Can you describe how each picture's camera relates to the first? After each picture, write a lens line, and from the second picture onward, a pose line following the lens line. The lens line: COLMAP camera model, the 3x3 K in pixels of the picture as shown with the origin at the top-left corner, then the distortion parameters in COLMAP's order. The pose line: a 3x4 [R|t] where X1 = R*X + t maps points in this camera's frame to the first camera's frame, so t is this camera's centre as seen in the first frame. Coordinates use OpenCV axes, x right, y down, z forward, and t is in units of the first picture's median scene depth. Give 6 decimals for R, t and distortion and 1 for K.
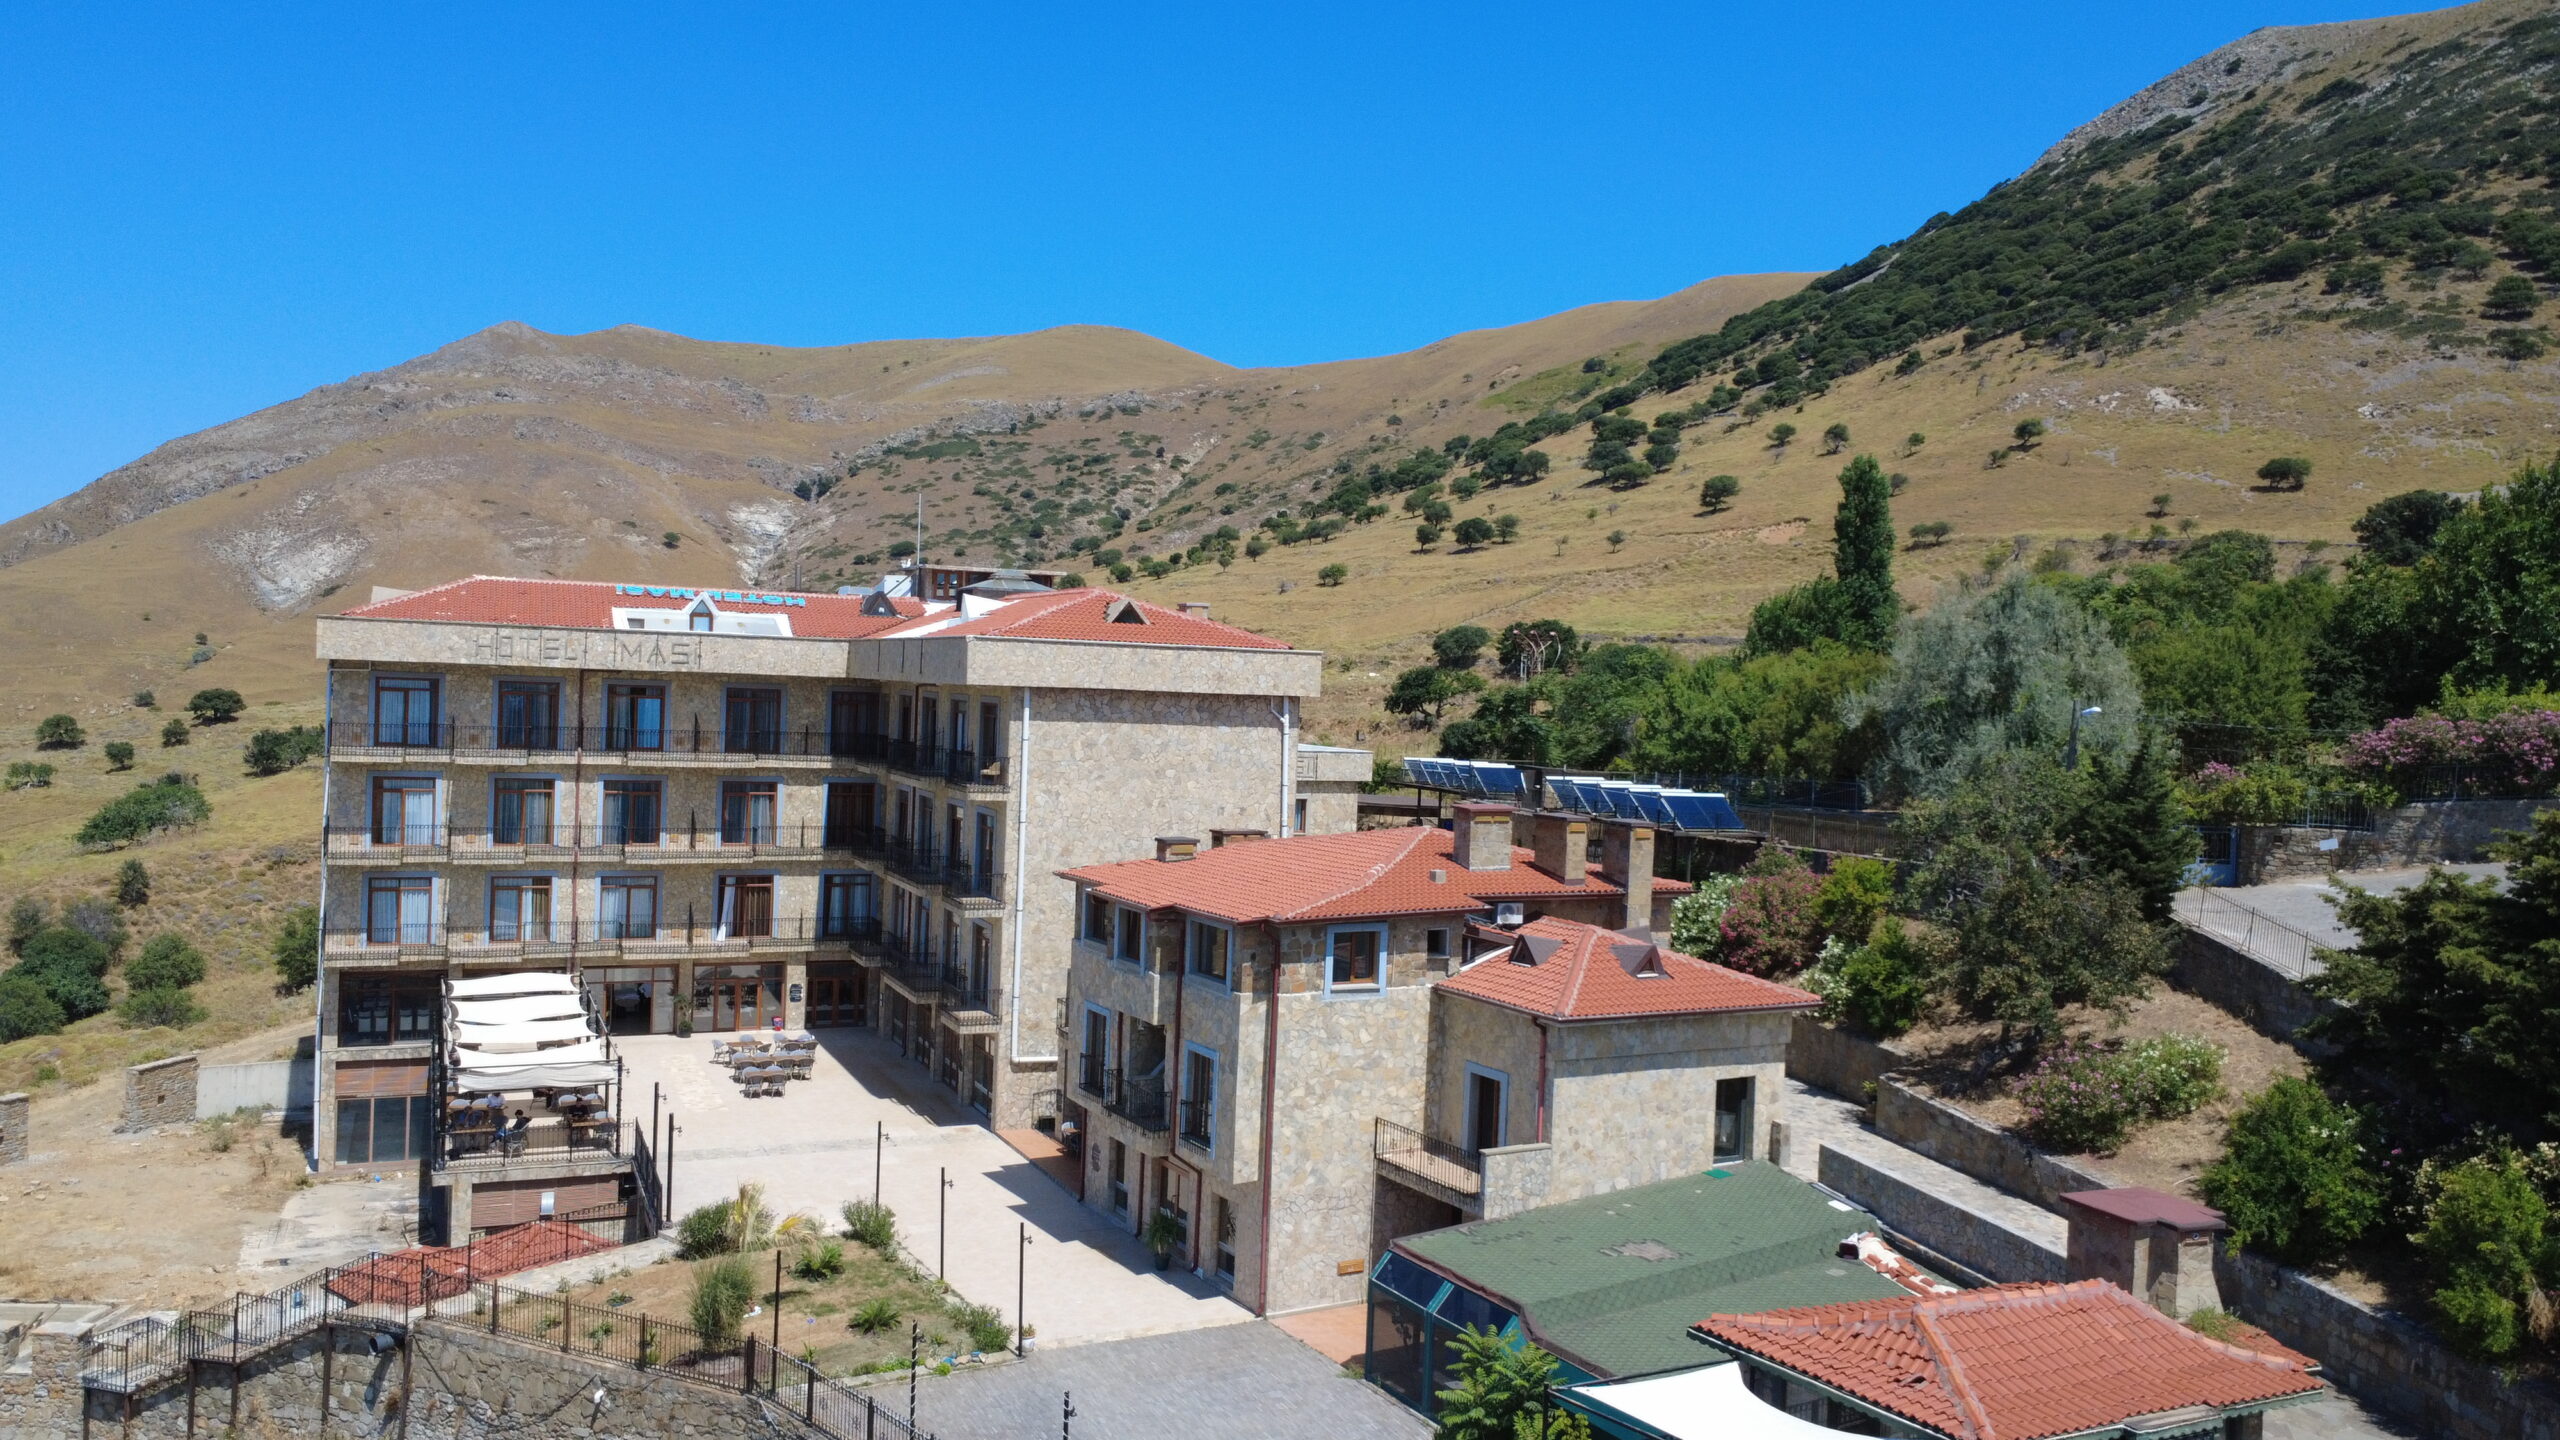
lens RADIAL K [[1928.9, 0, 1284.2], [0, 1928.9, 711.4], [0, 0, 1]] dist [0.008042, -0.004075]
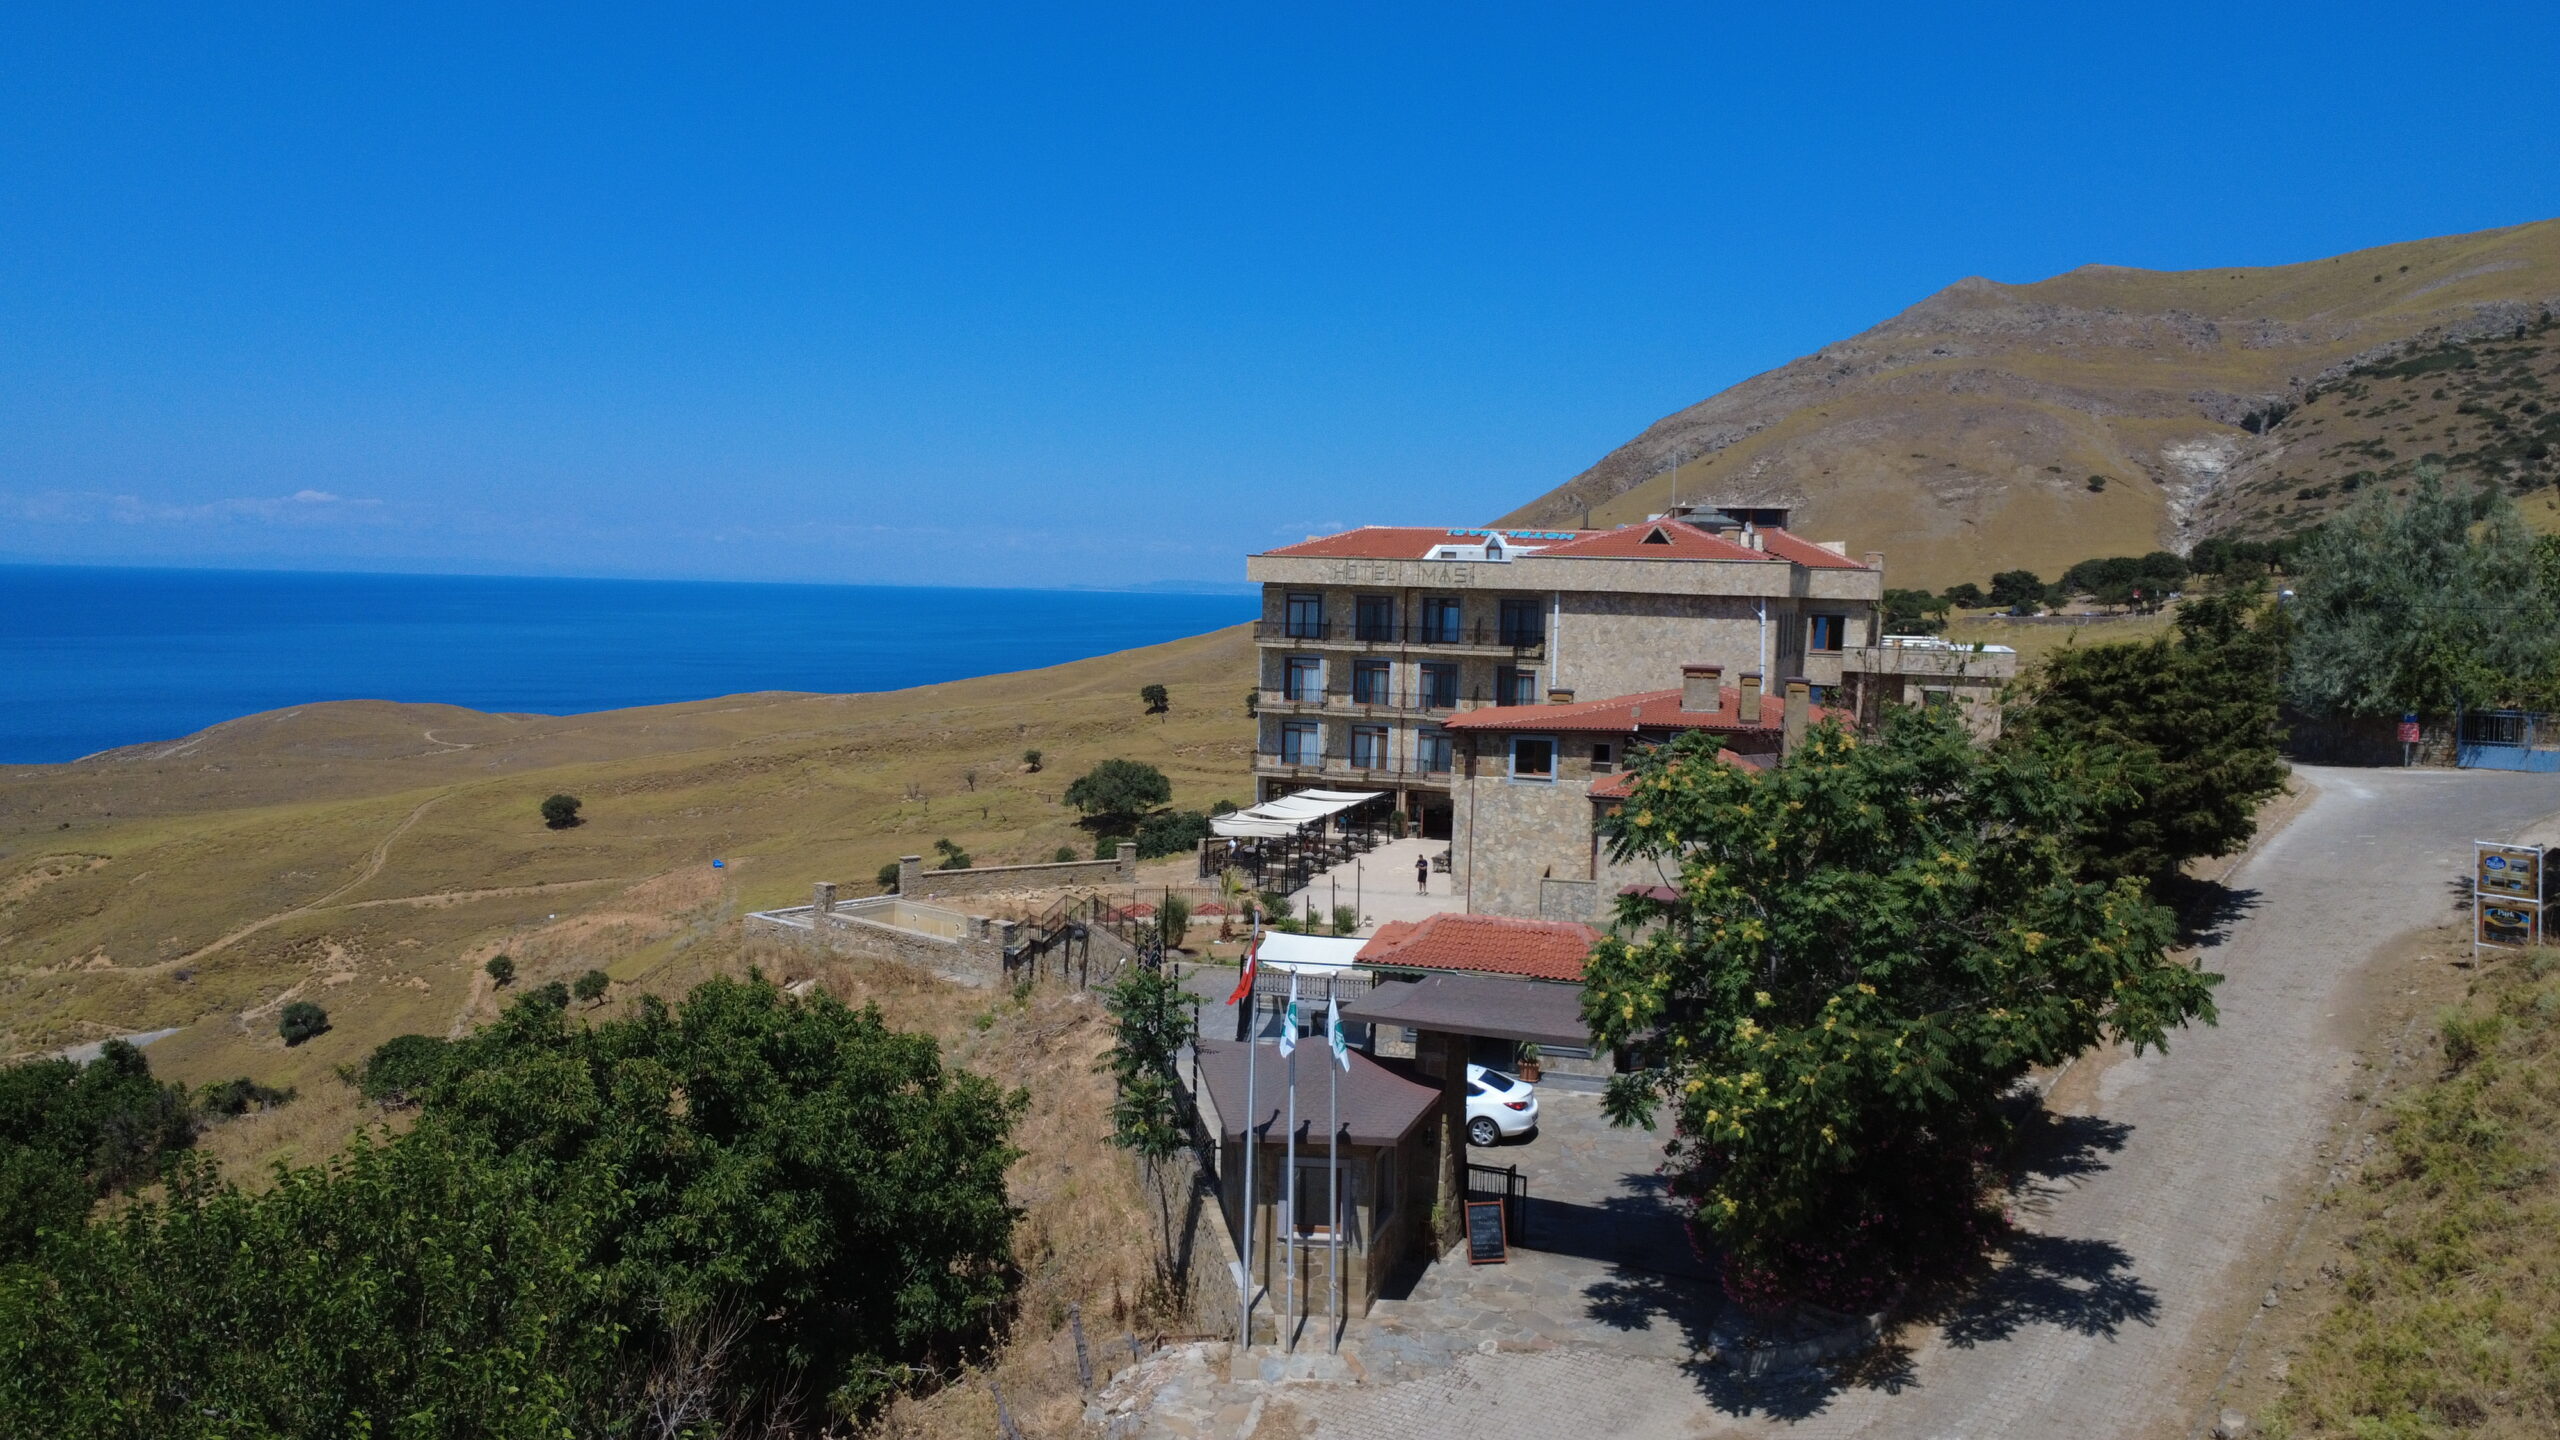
lens RADIAL K [[1928.9, 0, 1284.2], [0, 1928.9, 711.4], [0, 0, 1]] dist [0.008042, -0.004075]
pose [[0.740670, 0.027952, -0.671287, 0.093913], [-0.010381, 0.999491, 0.030164, 0.004980], [0.671789, -0.015373, 0.740583, -0.025834]]
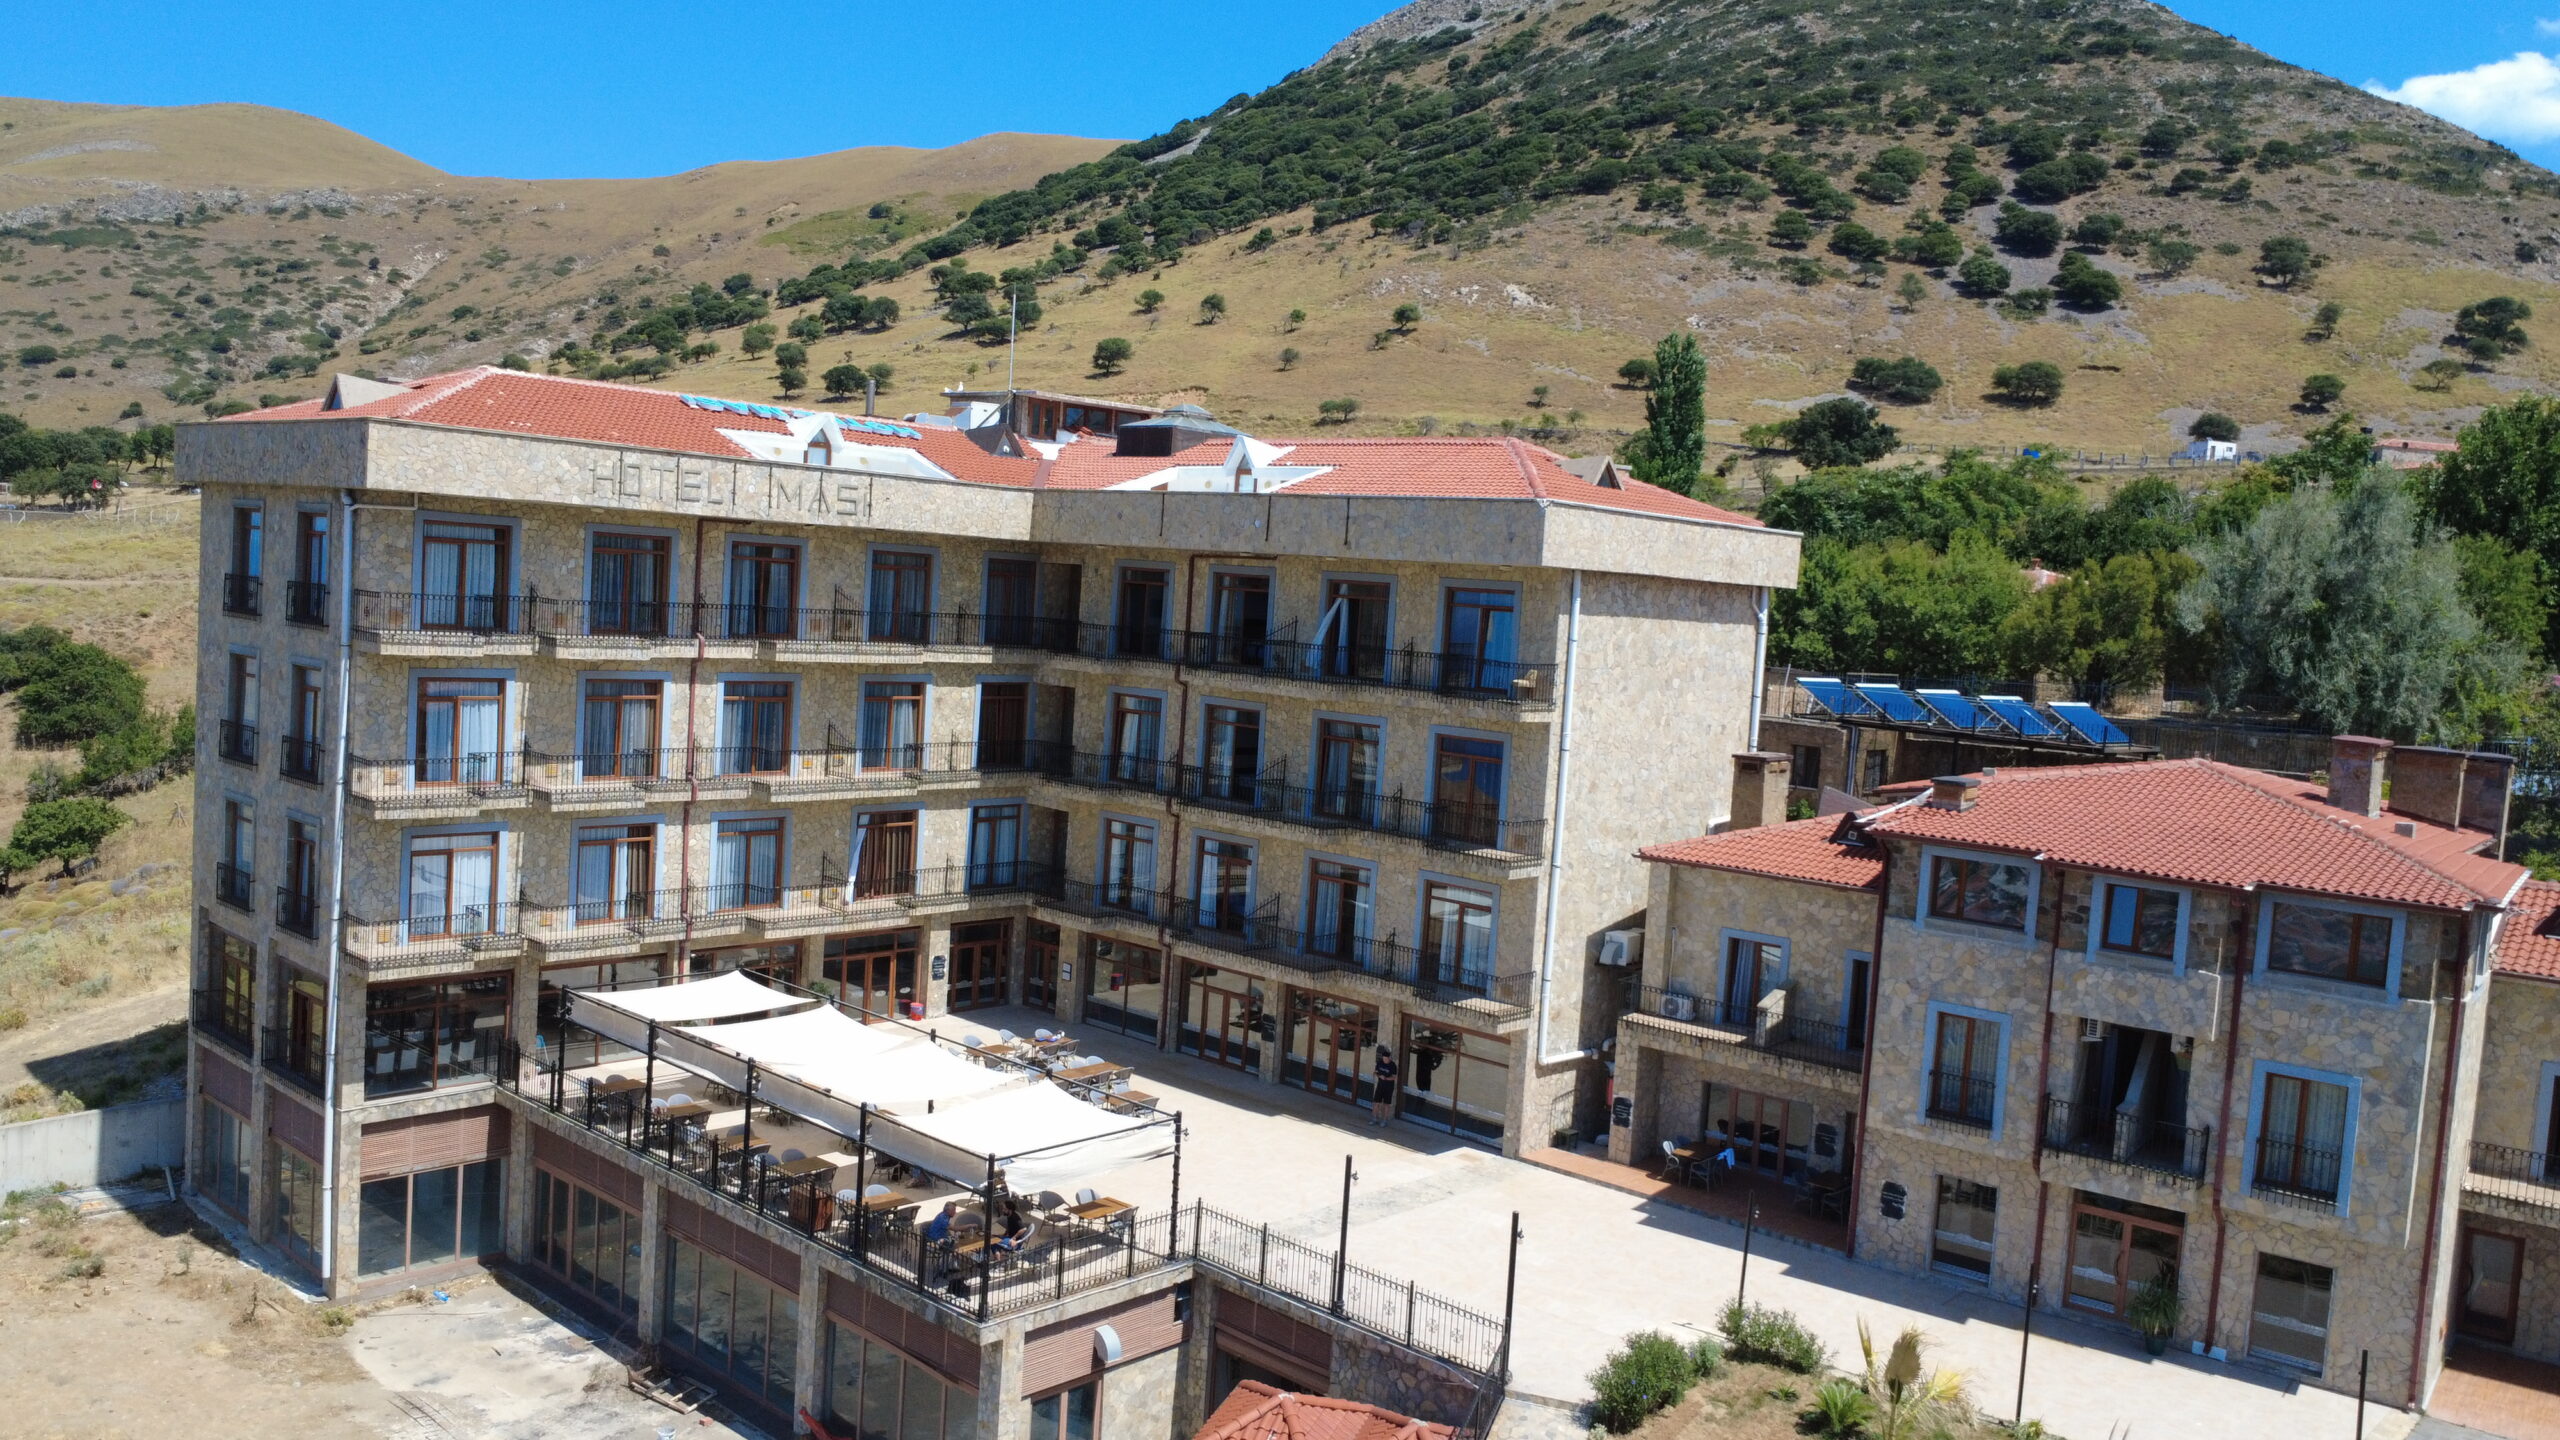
lens RADIAL K [[1928.9, 0, 1284.2], [0, 1928.9, 711.4], [0, 0, 1]] dist [0.008042, -0.004075]
pose [[0.920191, -0.004157, 0.391447, -0.074426], [-0.024053, 0.997454, 0.067135, -0.000751], [-0.390730, -0.071193, 0.917748, 0.049580]]
